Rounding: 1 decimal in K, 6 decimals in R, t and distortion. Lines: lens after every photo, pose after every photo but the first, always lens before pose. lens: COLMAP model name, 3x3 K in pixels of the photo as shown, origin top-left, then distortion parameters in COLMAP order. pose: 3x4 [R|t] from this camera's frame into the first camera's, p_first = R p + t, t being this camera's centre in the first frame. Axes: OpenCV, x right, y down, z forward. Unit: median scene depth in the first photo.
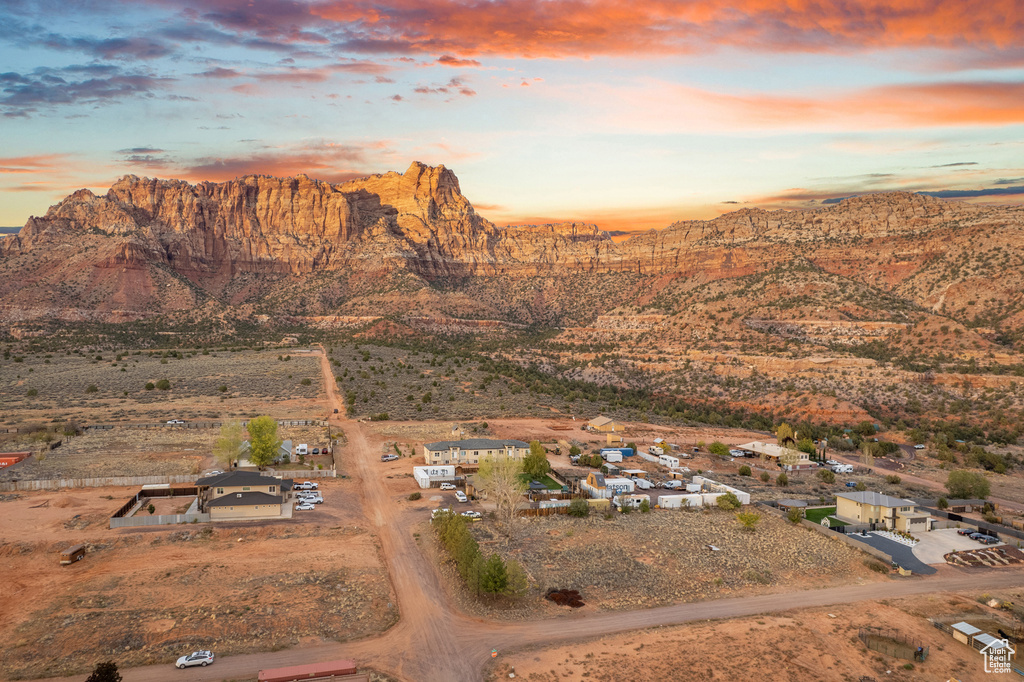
lens RADIAL K [[657.0, 0, 514.4], [0, 657.0, 344.3], [0, 0, 1]] dist [-0.079013, 0.071300]
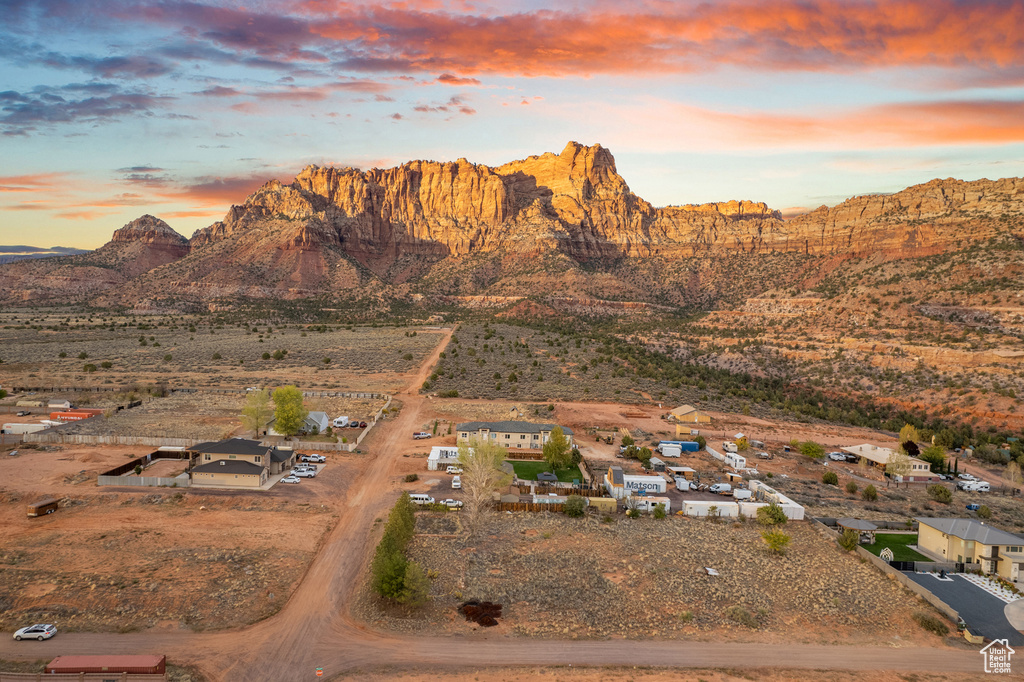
lens RADIAL K [[657.0, 0, 514.8], [0, 657.0, 343.3], [0, 0, 1]] dist [-0.079013, 0.071300]
pose [[0.968862, 0.029303, -0.245860, 0.036863], [-0.023215, 0.999349, 0.027625, 0.001995], [0.246509, -0.021057, 0.968912, 0.023635]]
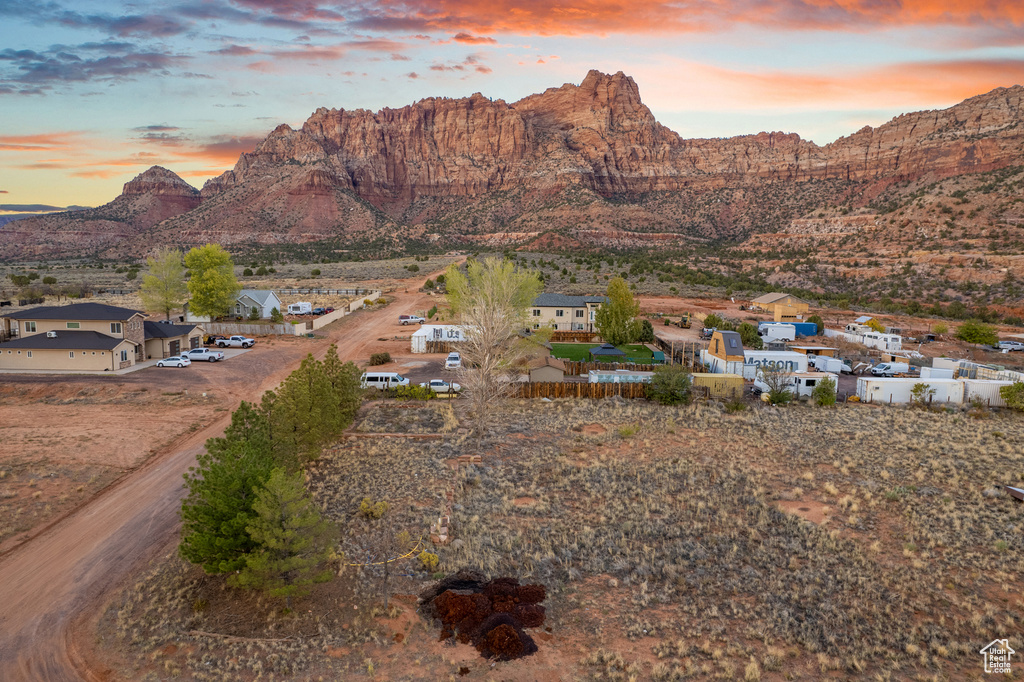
lens RADIAL K [[657.0, 0, 514.7], [0, 657.0, 343.9], [0, 0, 1]] dist [-0.079013, 0.071300]
pose [[0.960436, 0.024661, -0.277406, 0.019604], [0.004276, 0.994649, 0.103224, 0.027888], [0.278467, -0.100326, 0.955191, 0.085617]]
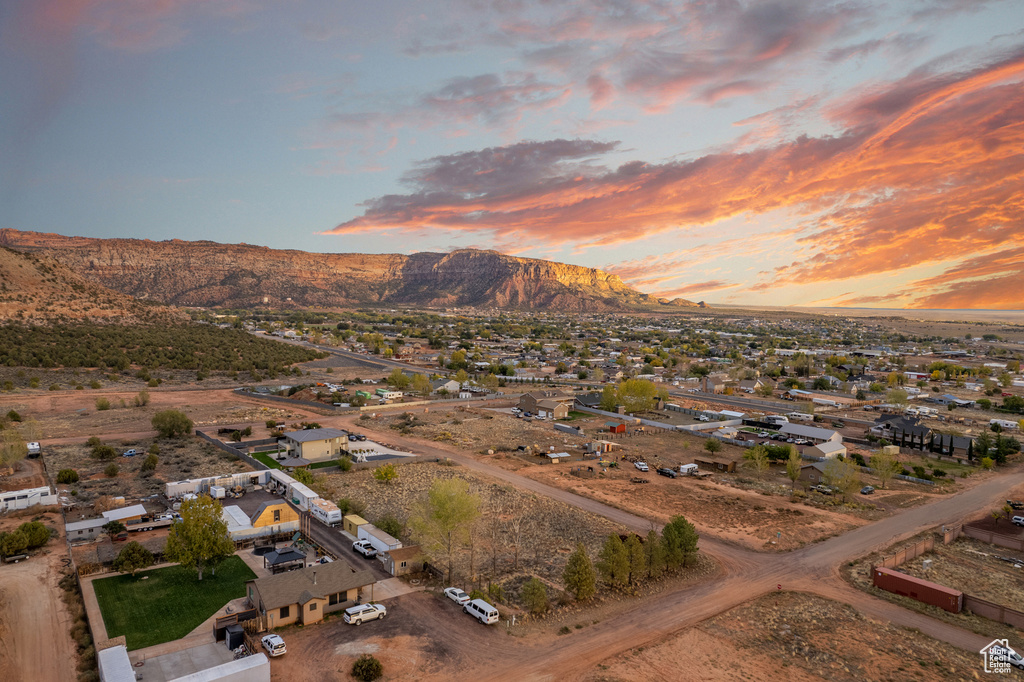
lens RADIAL K [[657.0, 0, 516.0], [0, 657.0, 335.4], [0, 0, 1]] dist [-0.079013, 0.071300]
pose [[-0.358464, -0.082973, 0.929849, -0.097407], [-0.023308, 0.996527, 0.079938, -0.004068], [-0.933252, 0.006982, -0.359154, 0.182234]]
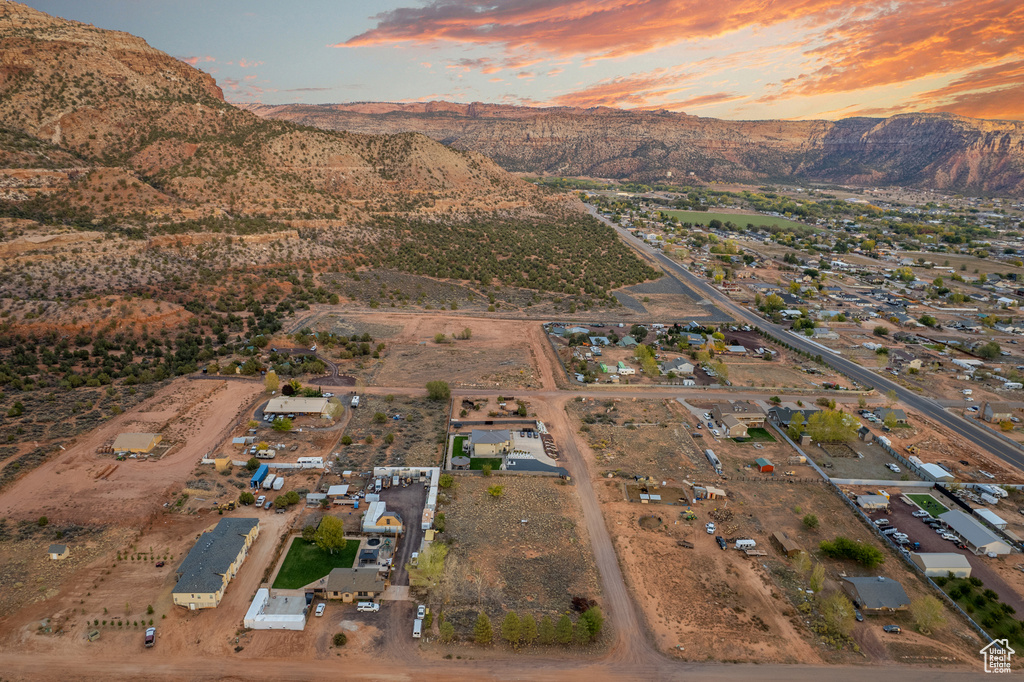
lens RADIAL K [[657.0, 0, 514.8], [0, 657.0, 344.8], [0, 0, 1]] dist [-0.079013, 0.071300]
pose [[0.250603, -0.298596, 0.920890, -0.140965], [-0.016394, 0.949799, 0.312431, -0.079999], [-0.967951, -0.093394, 0.233127, 0.099519]]
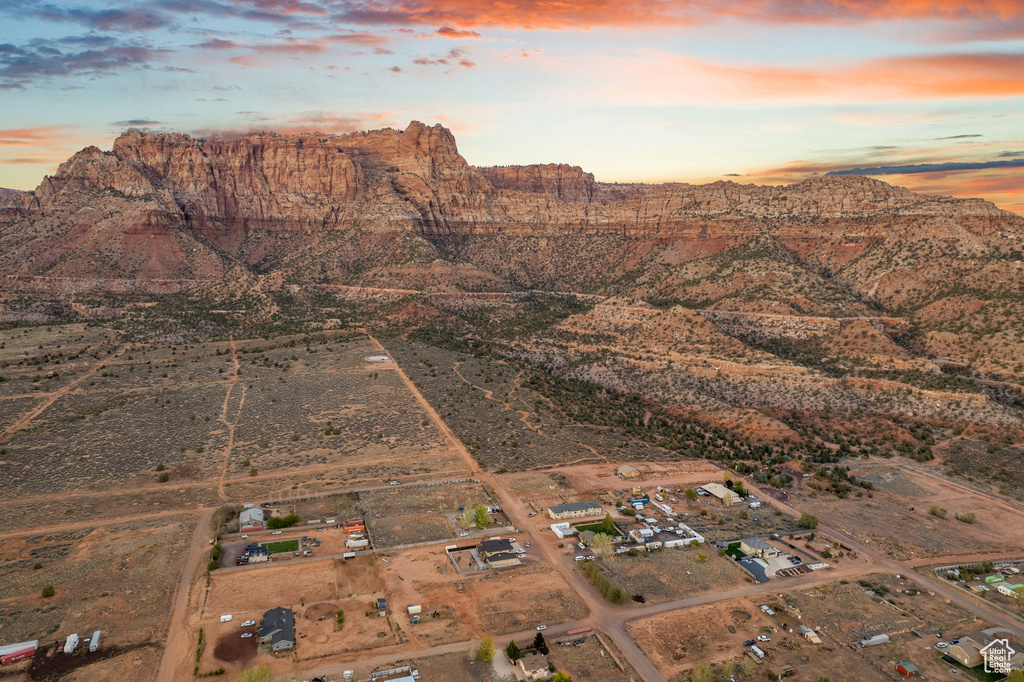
lens RADIAL K [[657.0, 0, 515.8], [0, 657.0, 344.9], [0, 0, 1]] dist [-0.079013, 0.071300]
pose [[0.999159, -0.010264, 0.039691, -0.068360], [0.004699, 0.990443, 0.137839, -0.136148], [-0.040727, -0.137537, 0.989659, -0.203636]]
